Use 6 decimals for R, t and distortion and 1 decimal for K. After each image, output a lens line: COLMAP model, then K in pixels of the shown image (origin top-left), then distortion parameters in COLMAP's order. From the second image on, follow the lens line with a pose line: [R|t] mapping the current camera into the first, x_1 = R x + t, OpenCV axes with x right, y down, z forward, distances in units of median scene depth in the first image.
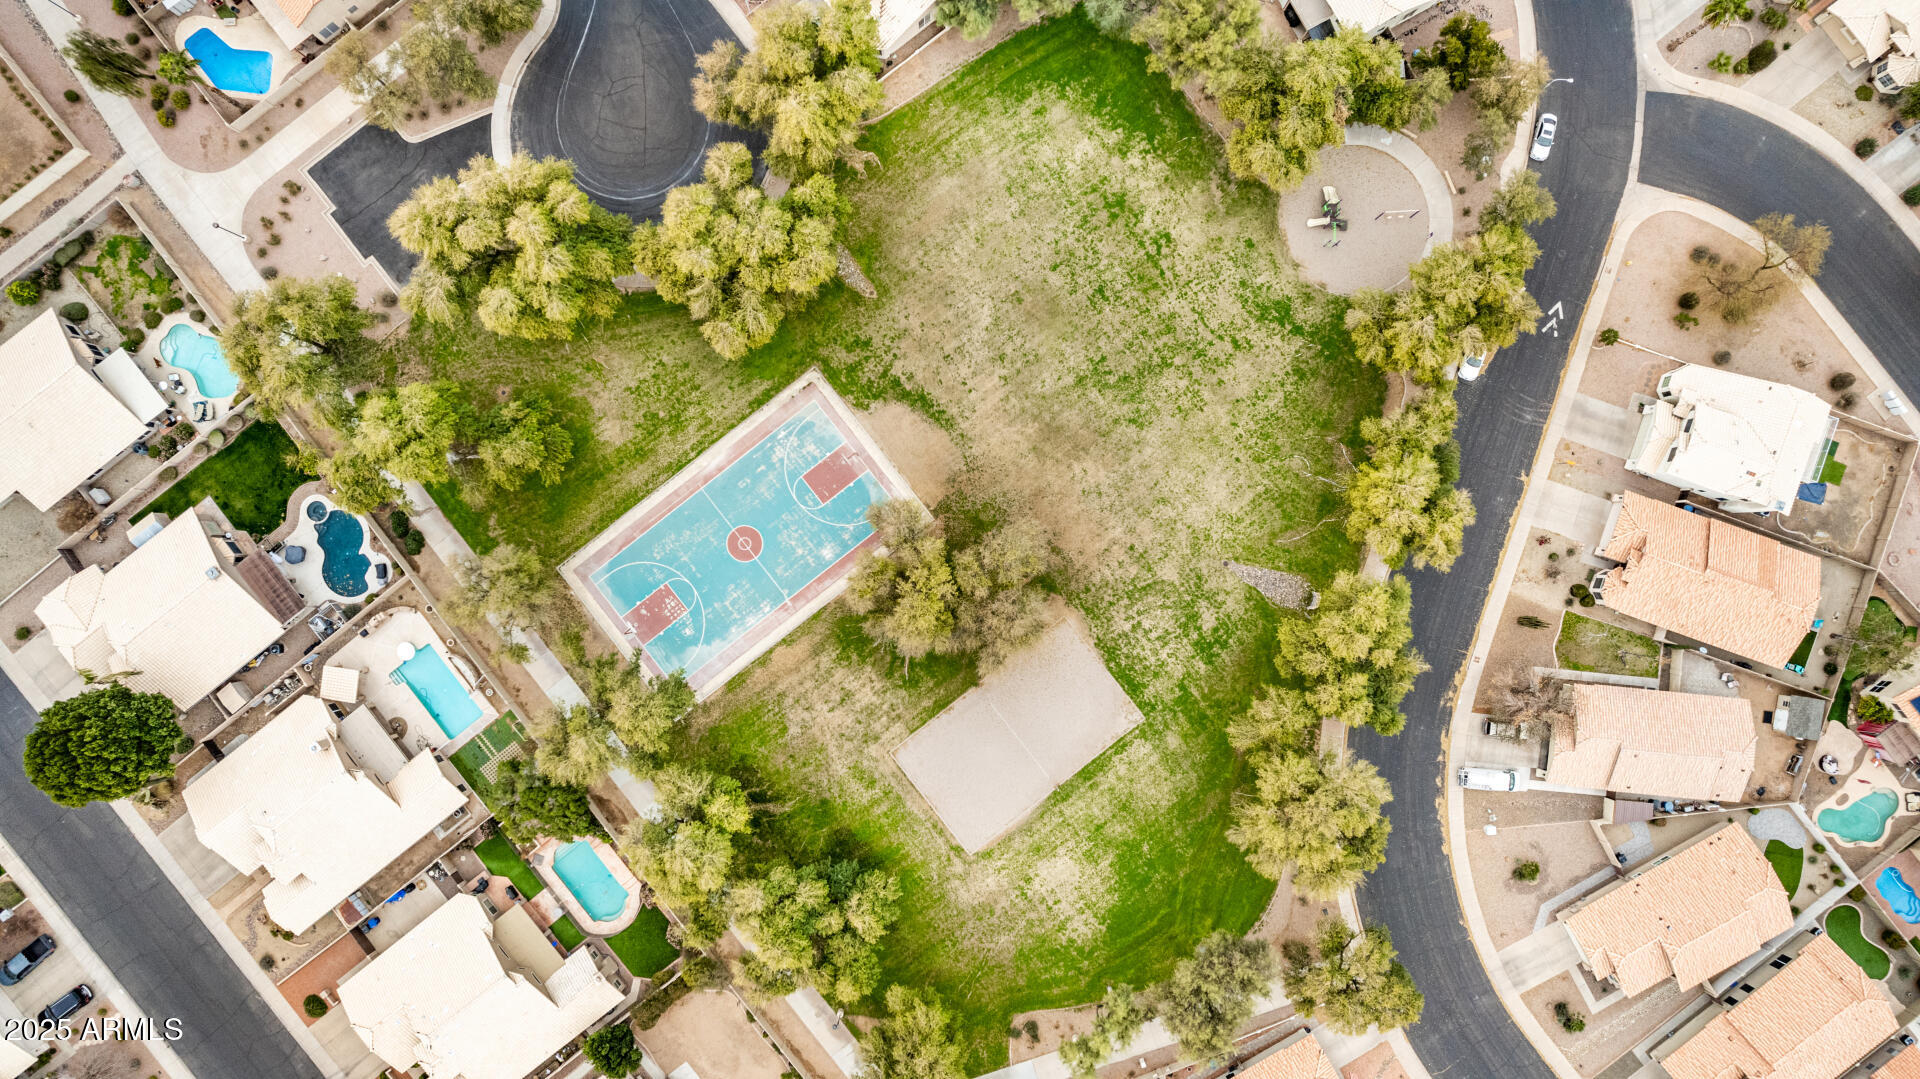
lens RADIAL K [[1216.8, 0, 974.2], [0, 1216.8, 541.4], [0, 0, 1]] dist [-0.009291, 0.000056]
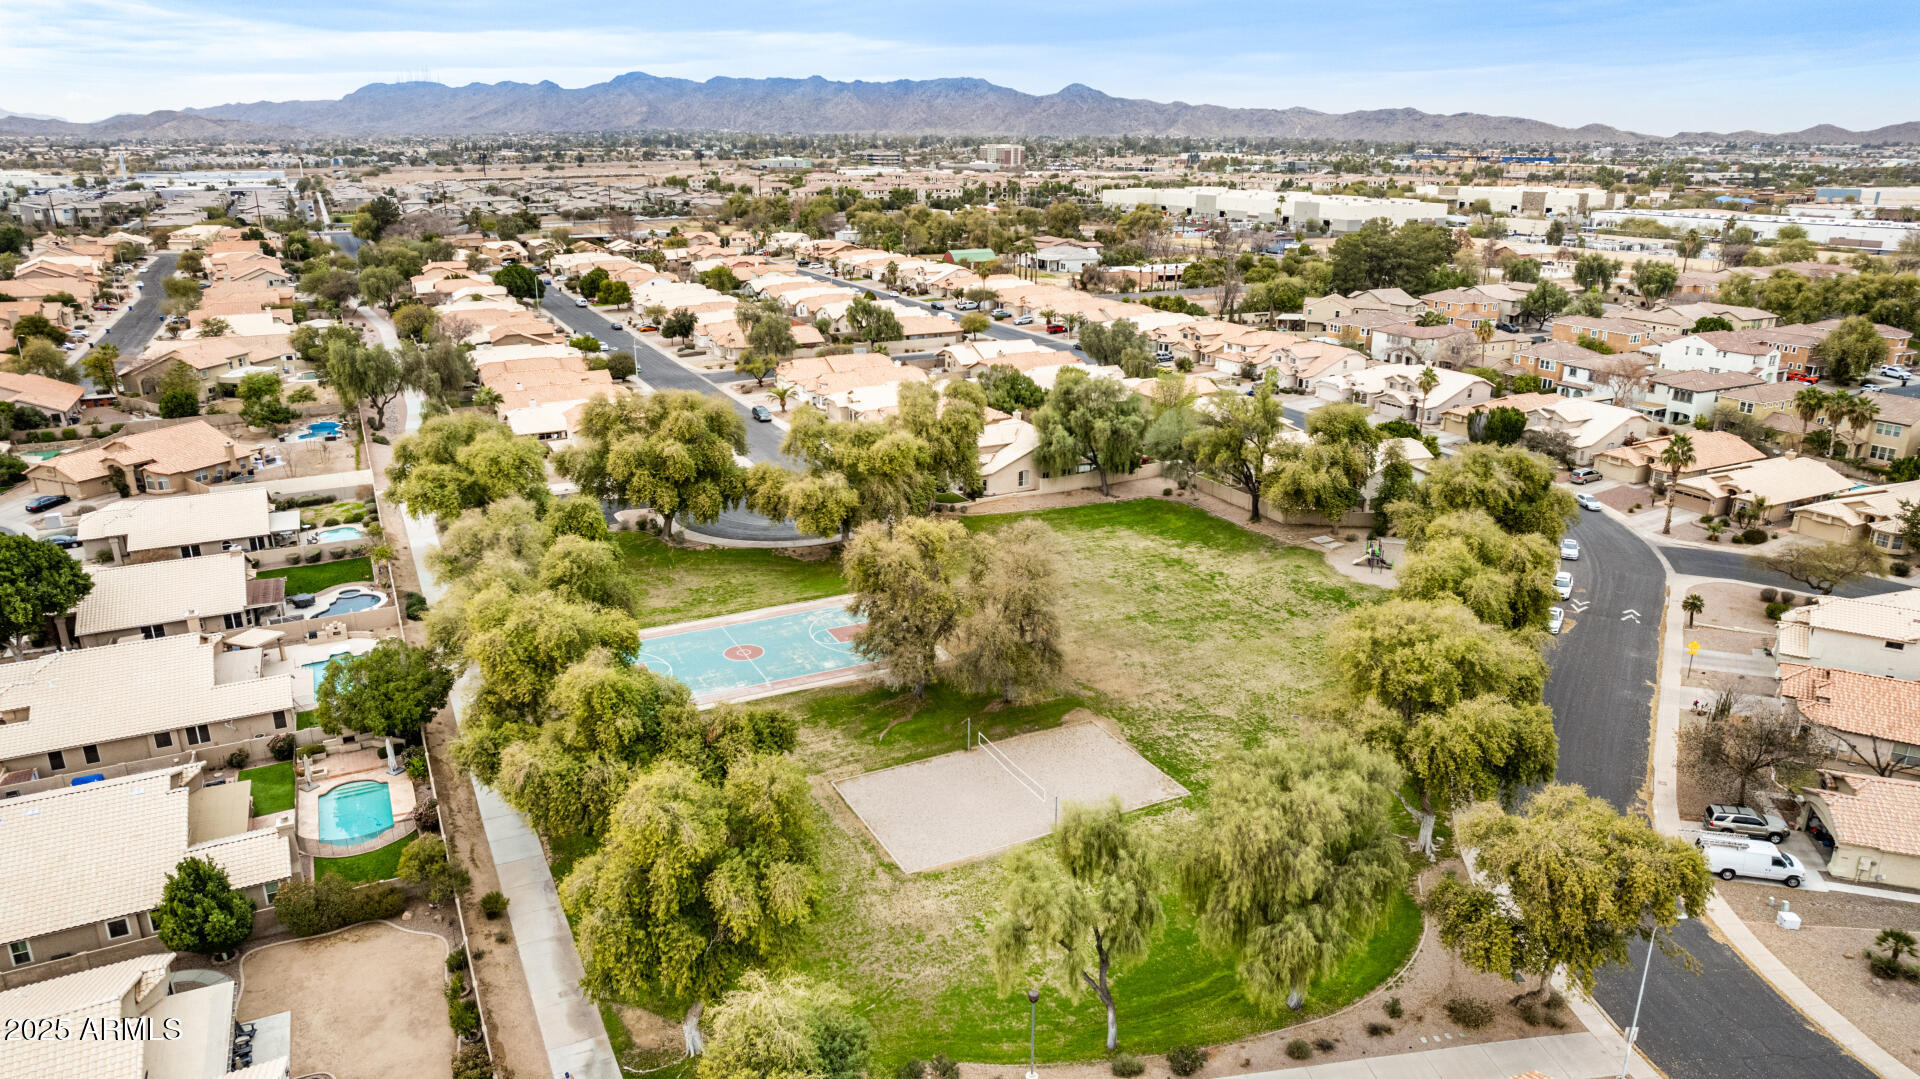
lens RADIAL K [[1216.8, 0, 953.6], [0, 1216.8, 542.1], [0, 0, 1]] dist [-0.009291, 0.000056]
pose [[0.980245, 0.069282, -0.185255, 0.125588], [-0.197731, 0.321135, -0.926161, 0.782422], [-0.004674, 0.944496, 0.328491, 0.627264]]
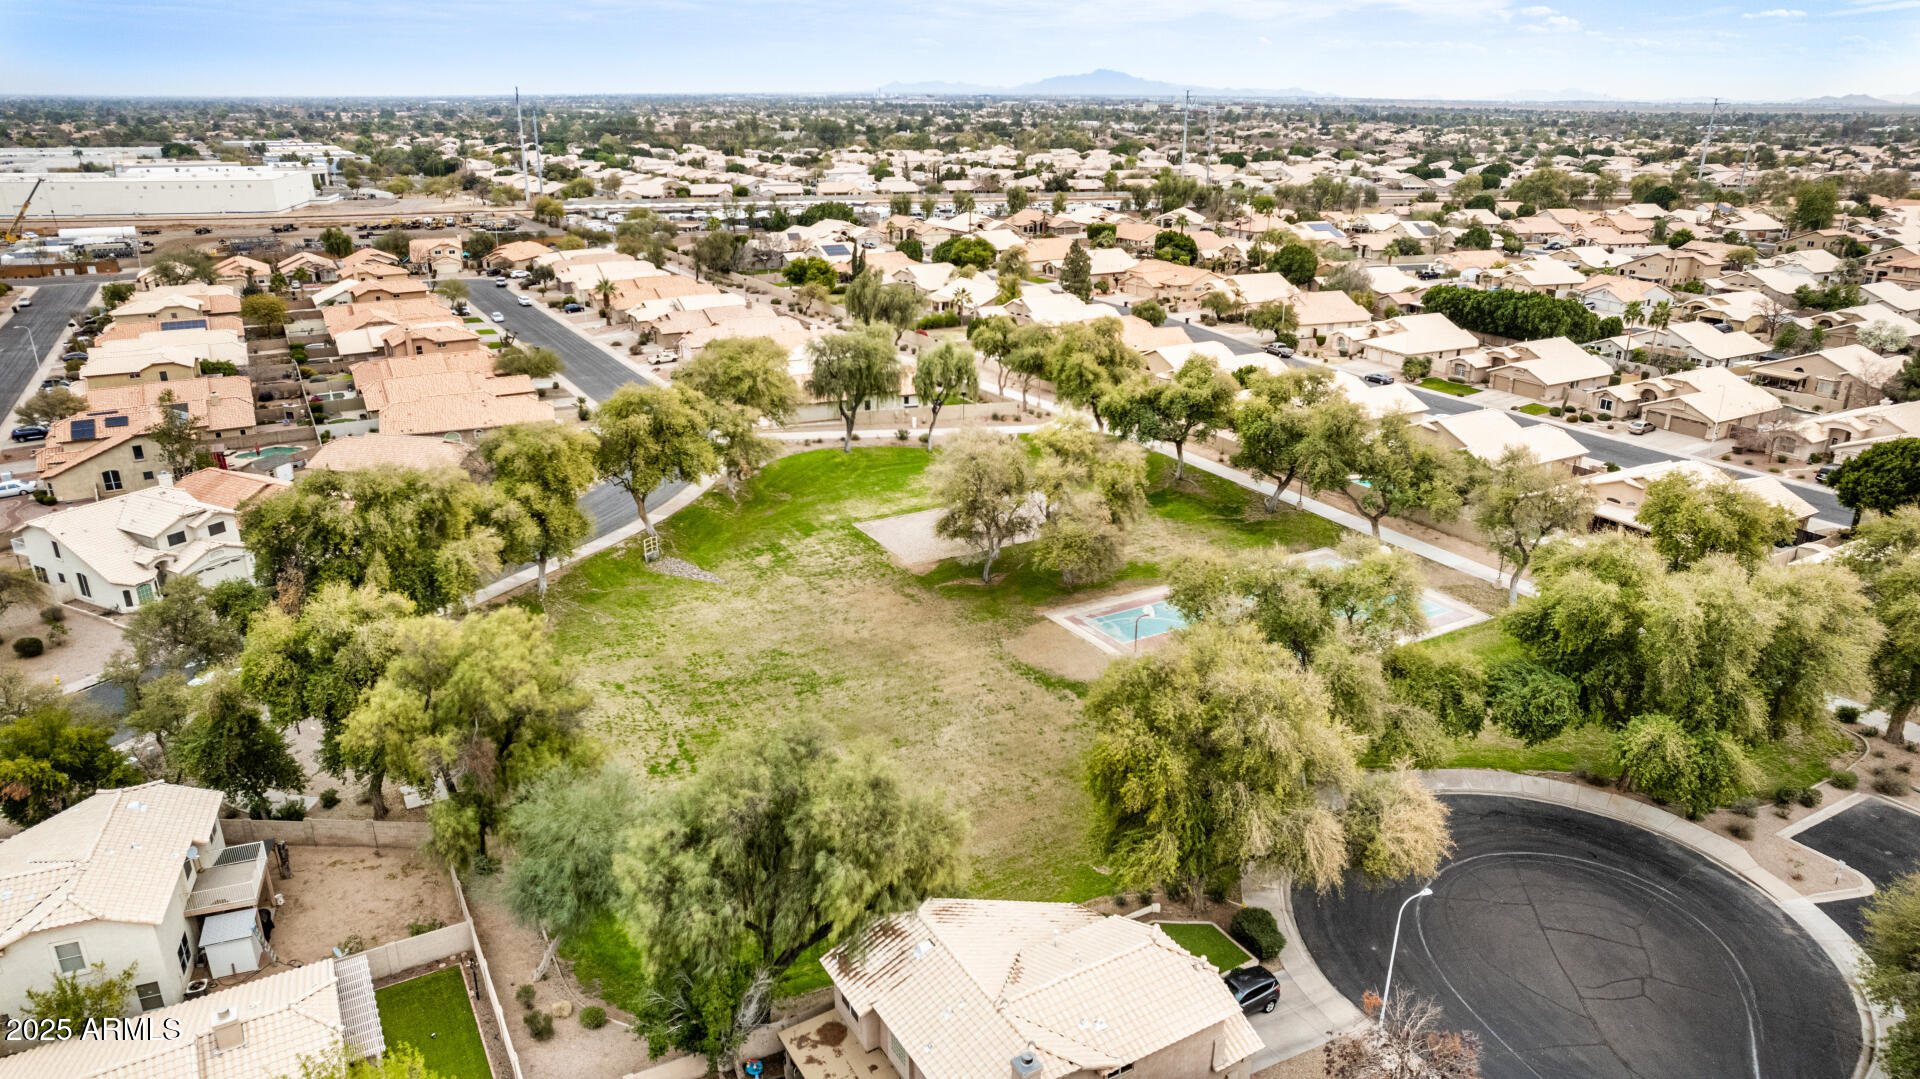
lens RADIAL K [[1216.8, 0, 966.9], [0, 1216.8, 538.3], [0, 0, 1]] dist [-0.009291, 0.000056]
pose [[-0.991292, -0.055480, 0.119427, -0.077523], [0.131072, -0.328347, 0.935419, -0.798250], [-0.012683, 0.942927, 0.332759, 0.669678]]
